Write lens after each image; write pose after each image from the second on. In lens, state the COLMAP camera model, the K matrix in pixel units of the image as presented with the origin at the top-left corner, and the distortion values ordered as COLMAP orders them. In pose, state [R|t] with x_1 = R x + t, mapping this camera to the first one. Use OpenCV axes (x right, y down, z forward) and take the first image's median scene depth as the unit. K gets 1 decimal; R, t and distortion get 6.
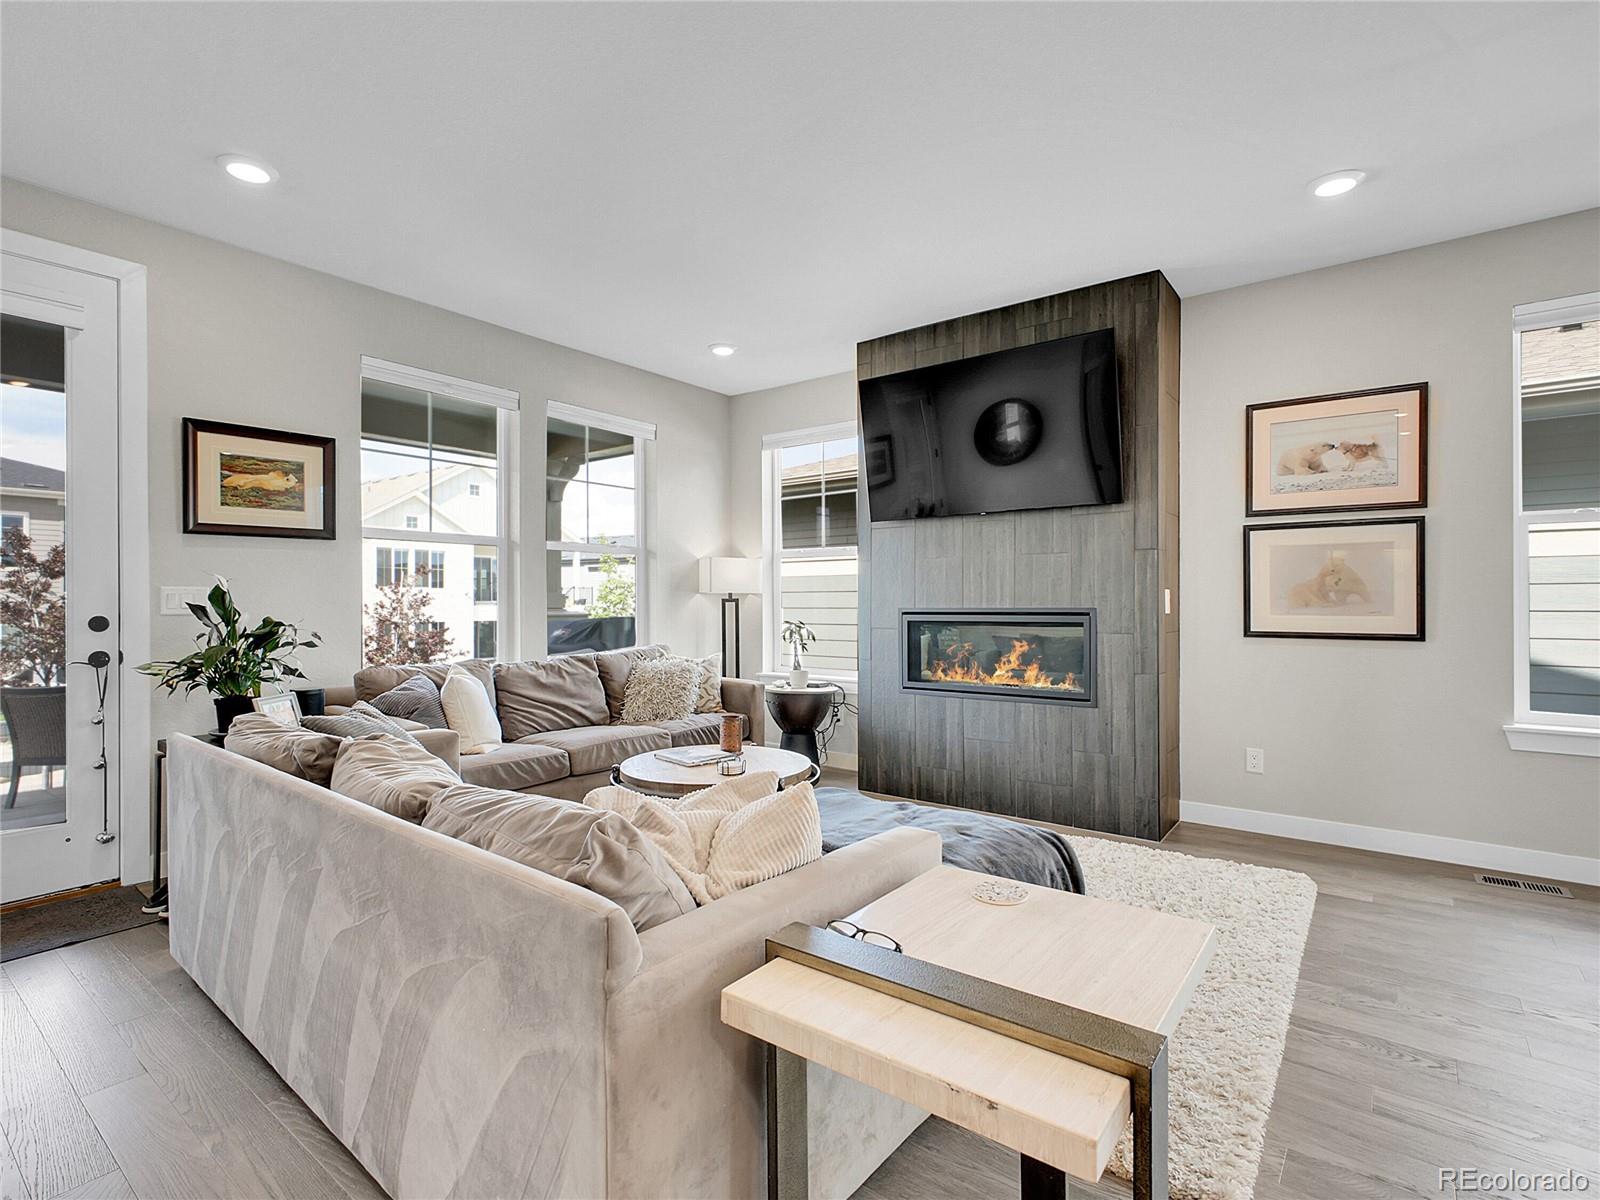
lens RADIAL K [[777.3, 0, 800.0], [0, 777.3, 600.0], [0, 0, 1]] dist [0.000455, -0.000034]
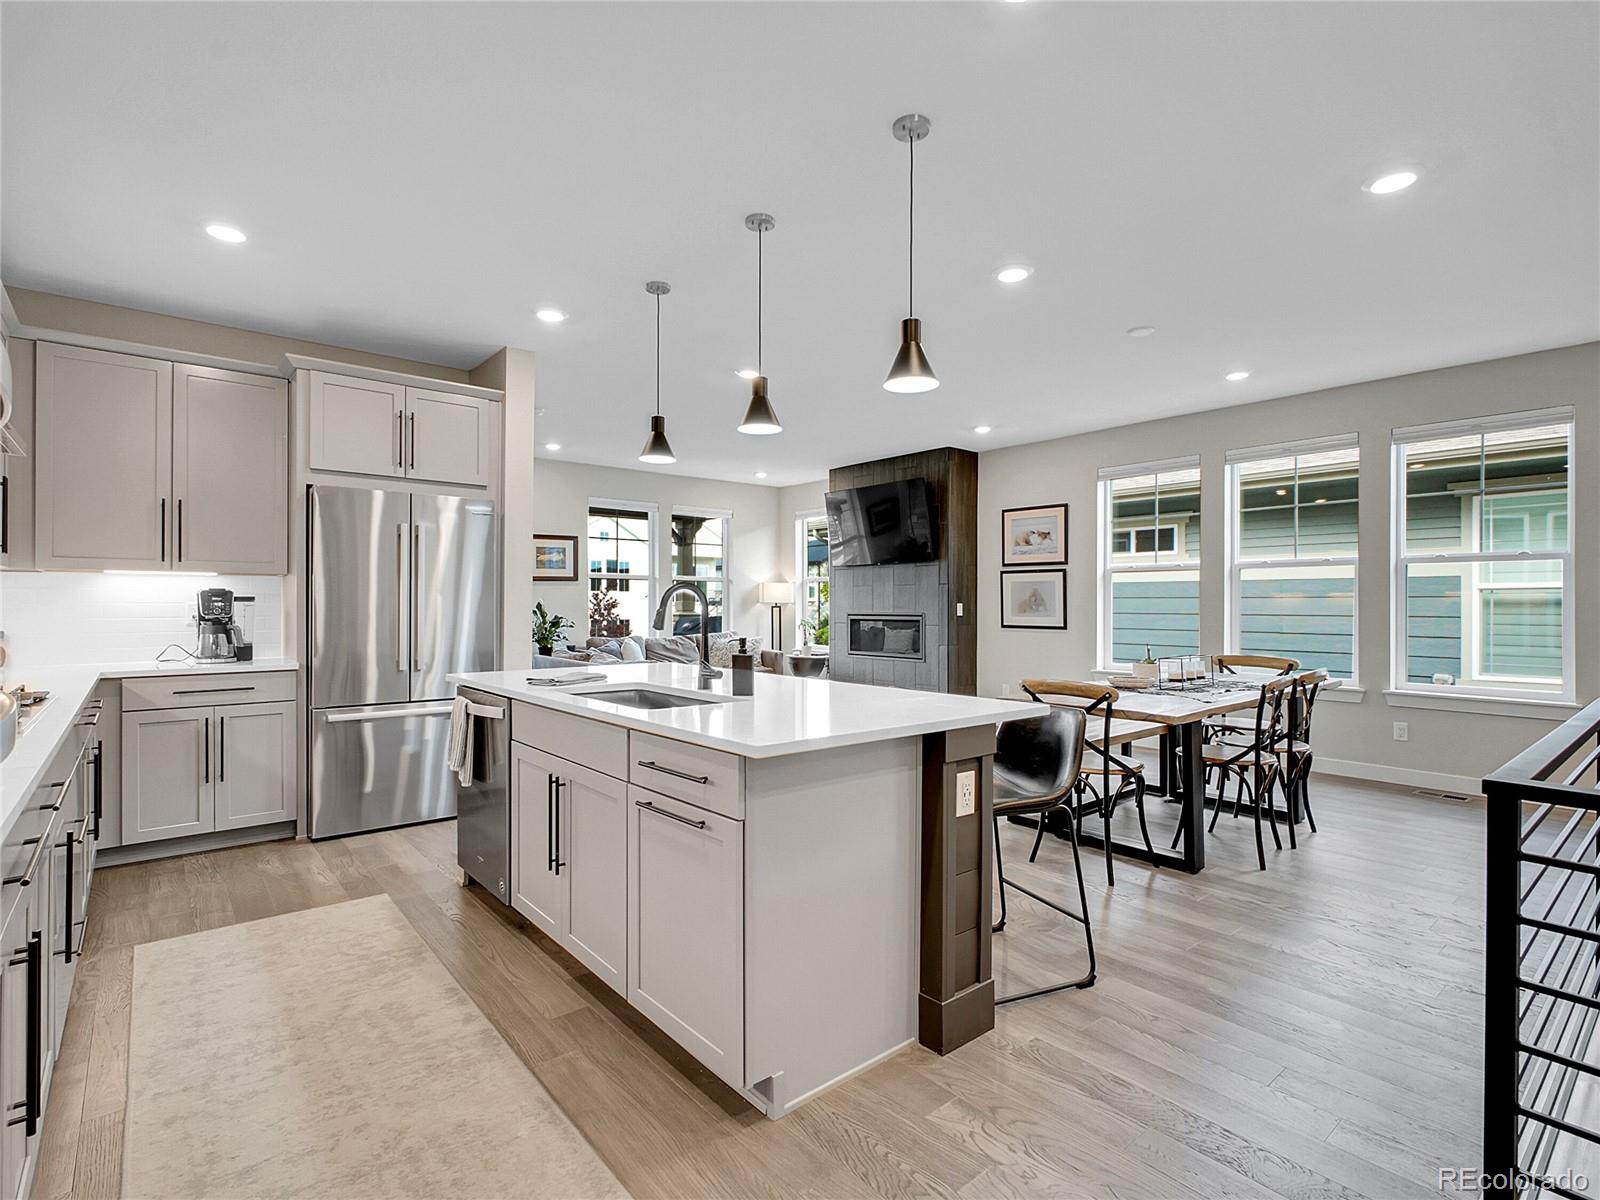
lens RADIAL K [[782.2, 0, 801.6], [0, 782.2, 607.5], [0, 0, 1]] dist [-0.002368, -0.000596]
pose [[0.977144, 0.002765, -0.212559, 0.522096], [-0.000857, 0.999959, 0.009065, -0.021824], [0.212575, -0.008676, 0.977106, -1.086763]]
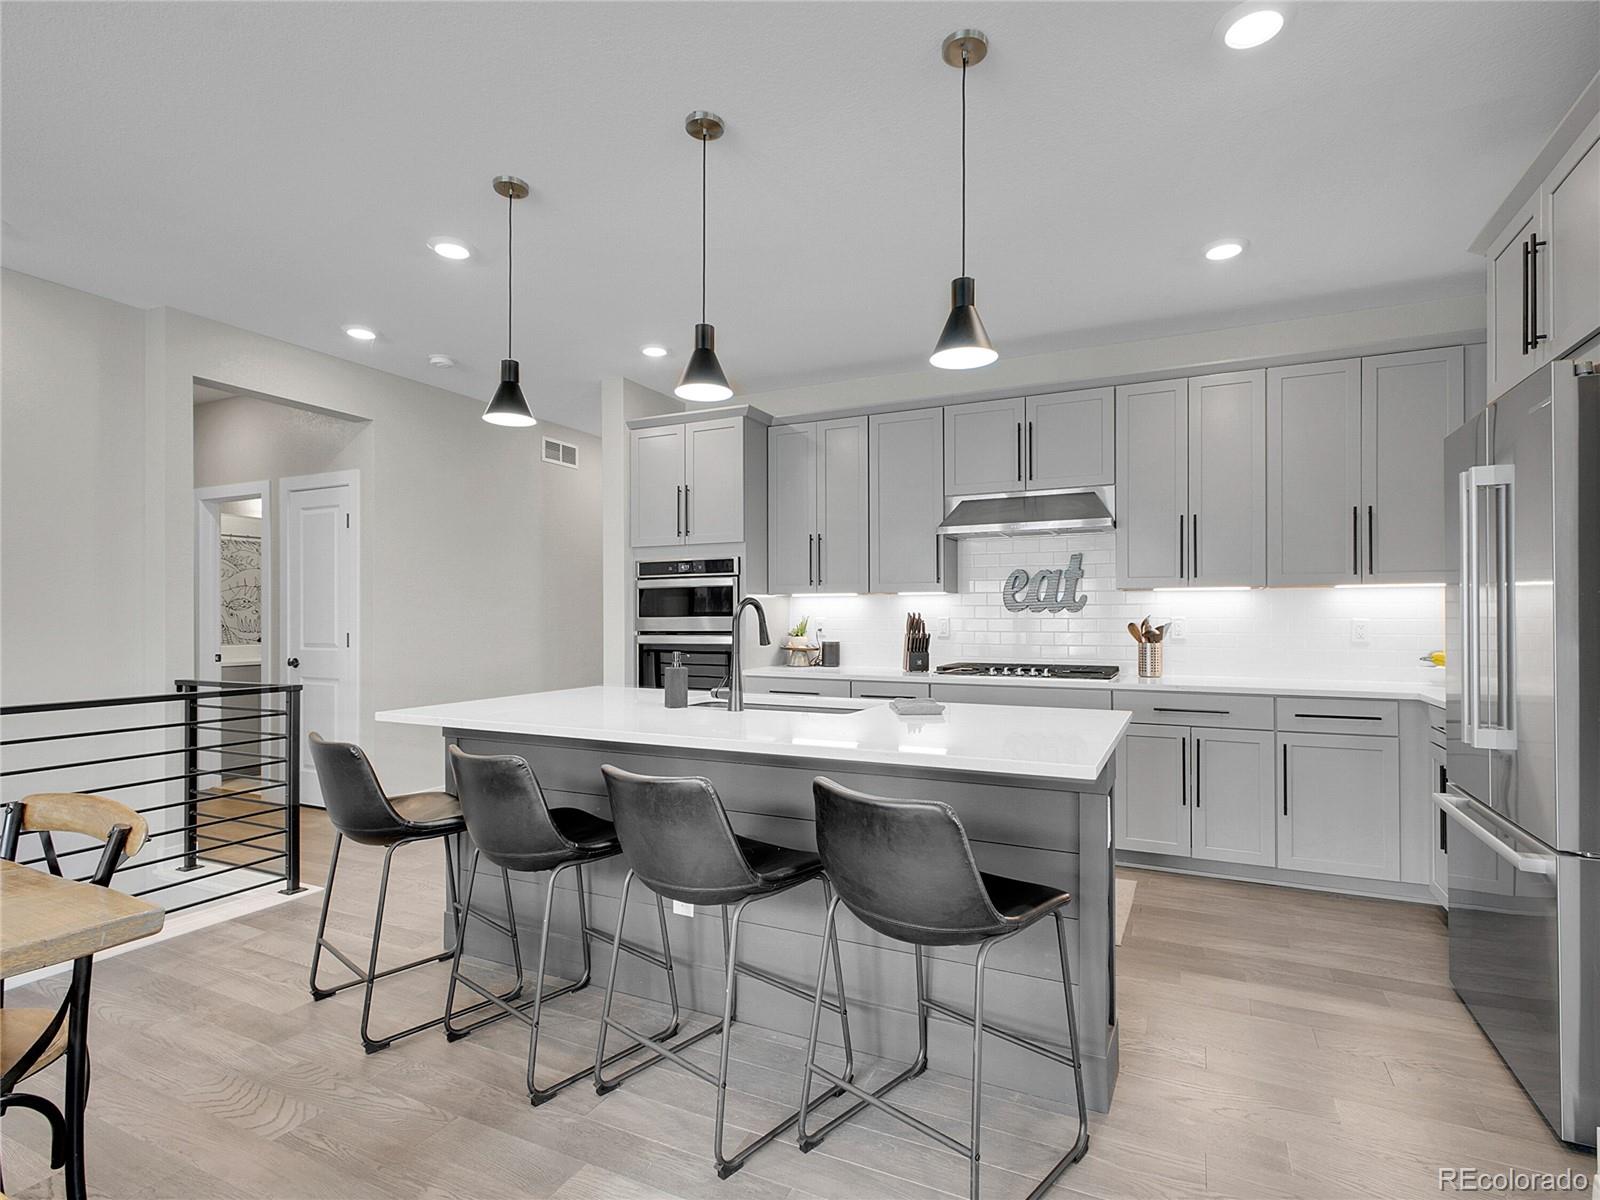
lens RADIAL K [[815.0, 0, 800.0], [0, 815.0, 600.0], [0, 0, 1]] dist [-0.000674, -0.000103]
pose [[-0.978991, 0.002086, -0.203893, 0.367547], [0.005794, 0.999828, -0.017594, -0.028026], [0.203822, -0.018406, -0.978835, 0.384597]]
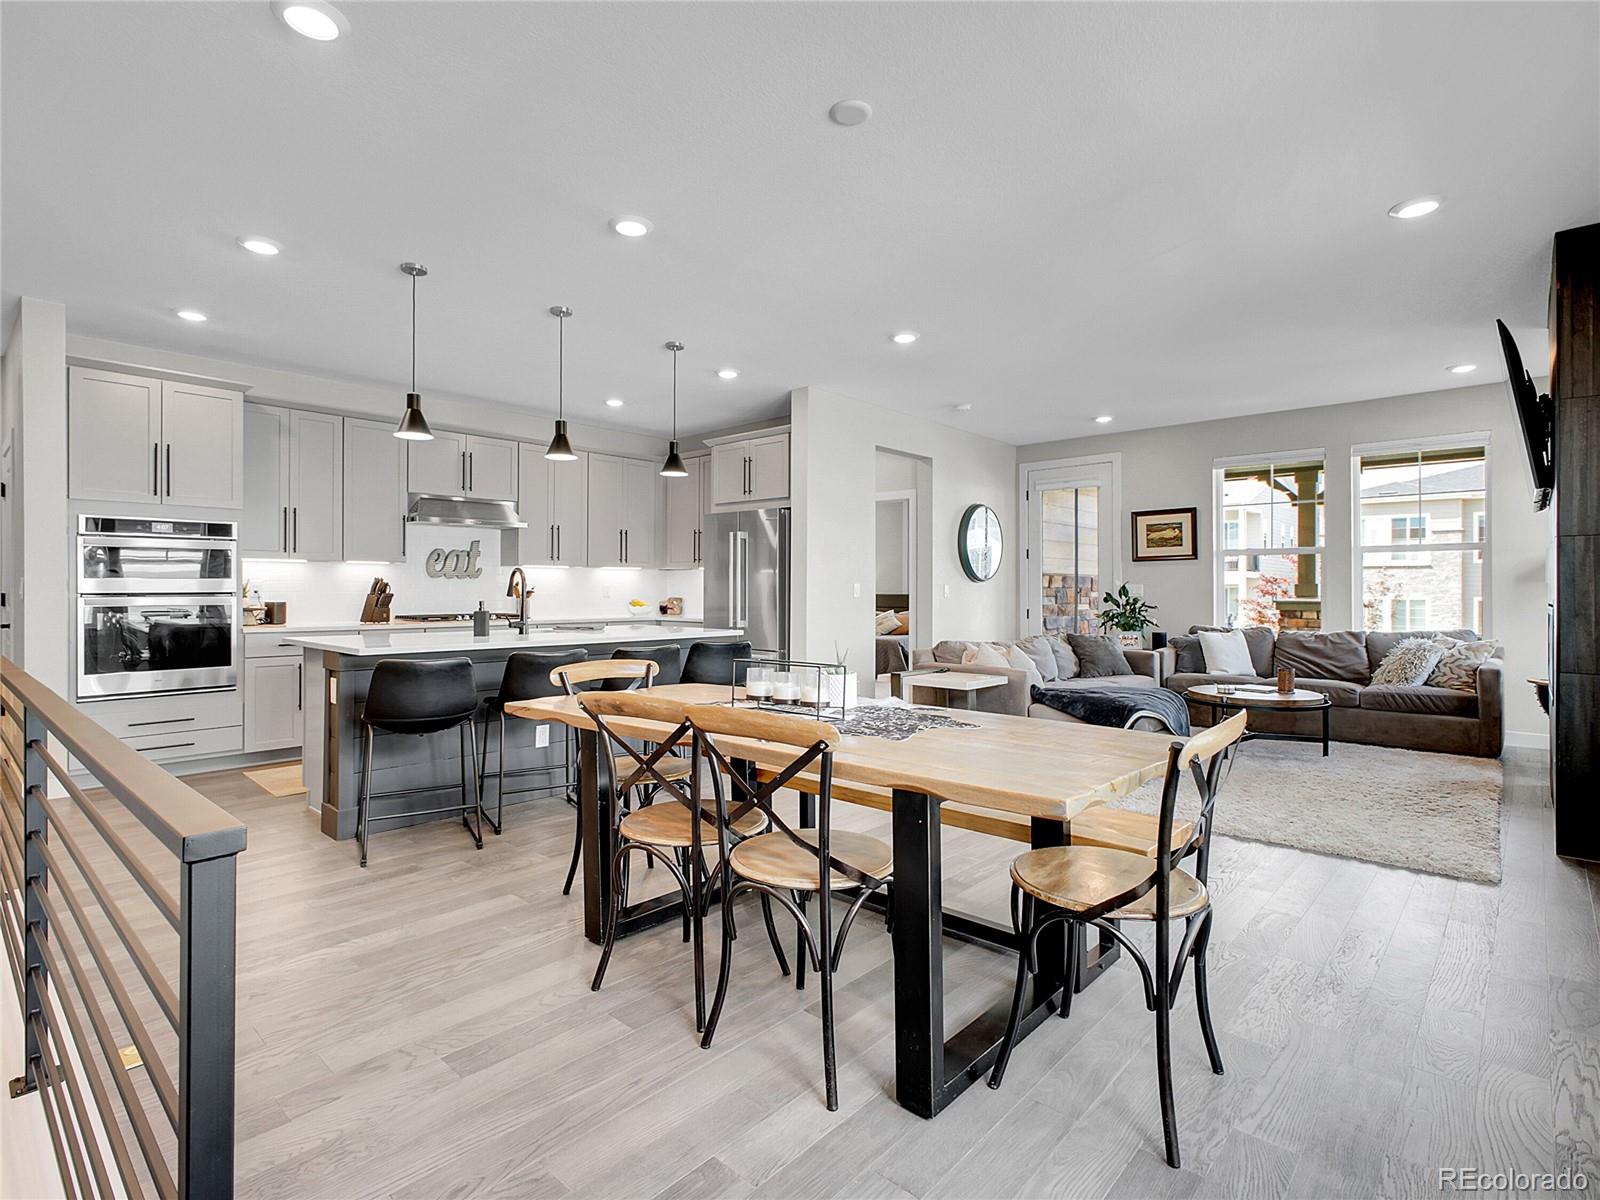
lens RADIAL K [[796.1, 0, 799.4], [0, 796.1, 584.7], [0, 0, 1]] dist [0.003634, 0.000802]
pose [[-0.075580, -0.001882, -0.997138, 1.476937], [0.000982, 0.999998, -0.001962, -0.010789], [0.997139, -0.001128, -0.075578, 0.162520]]
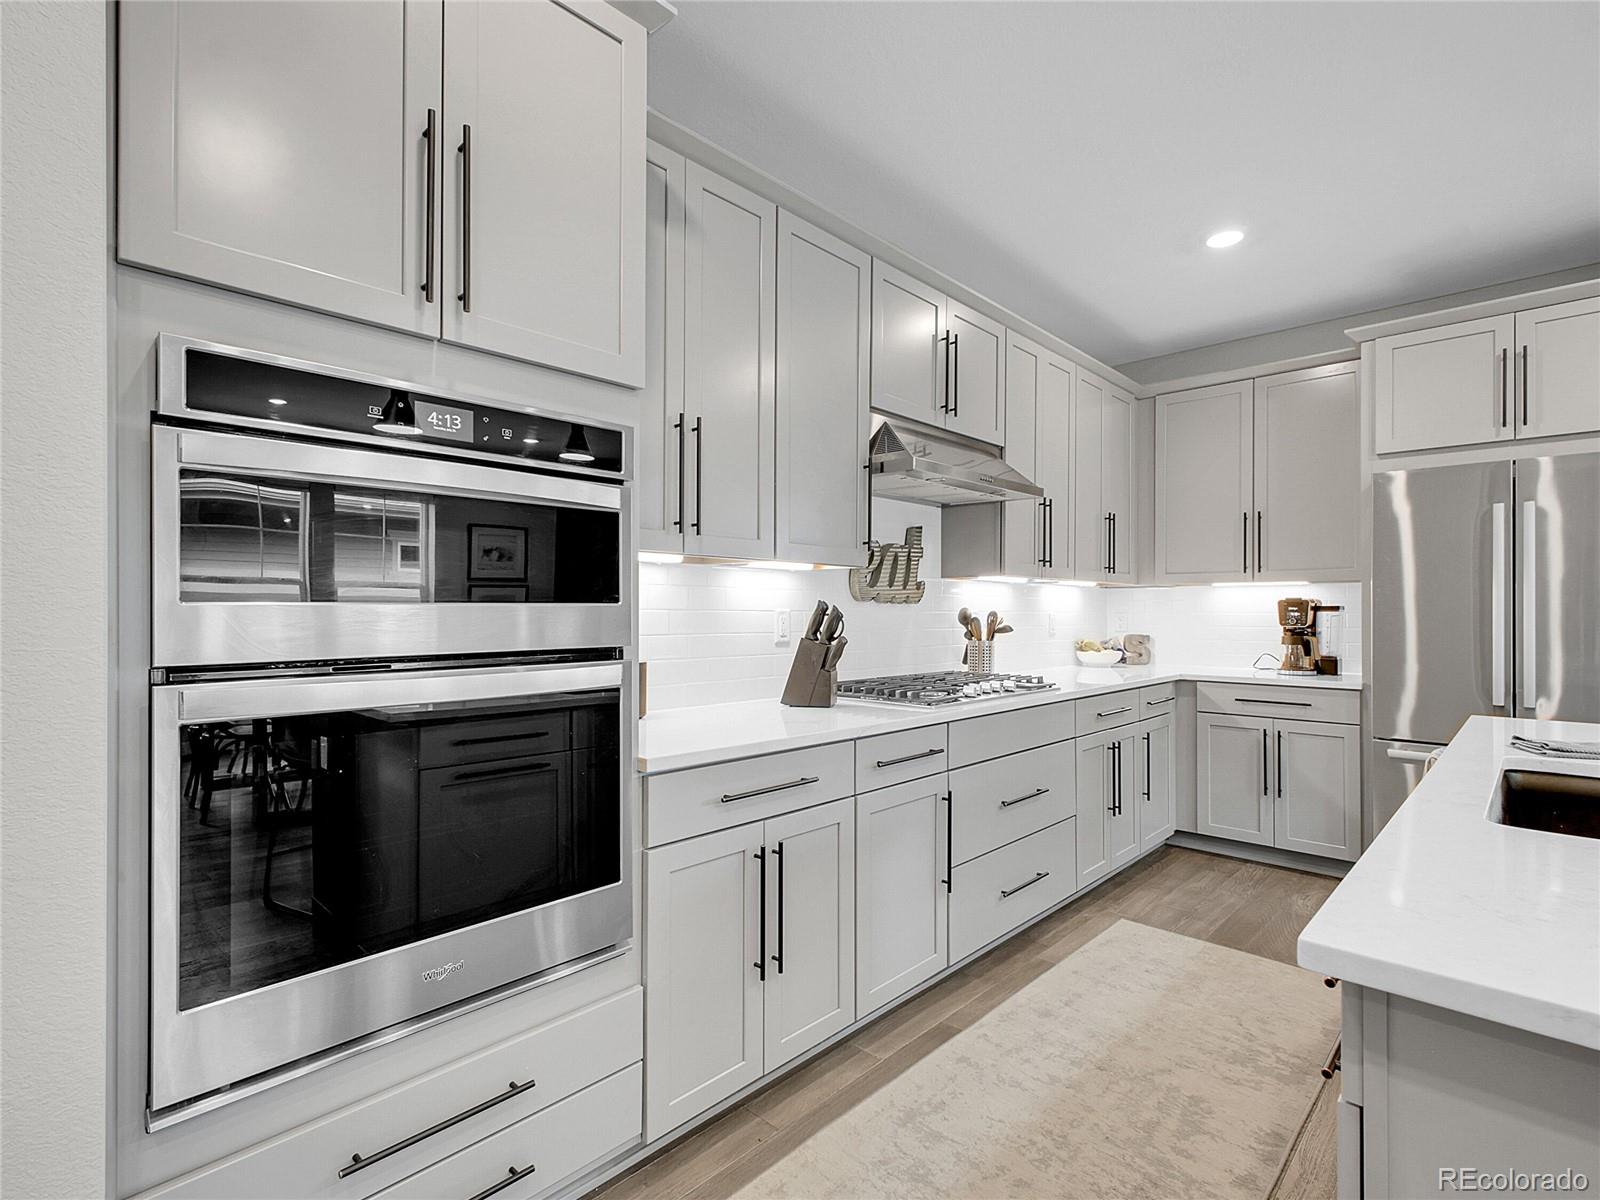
lens RADIAL K [[782.2, 0, 801.6], [0, 782.2, 607.5], [0, 0, 1]] dist [-0.002368, -0.000596]
pose [[-0.106181, -0.004604, -0.994336, 0.609247], [0.001609, 0.999987, -0.004802, -0.020699], [0.994345, -0.002110, -0.106172, -0.755709]]
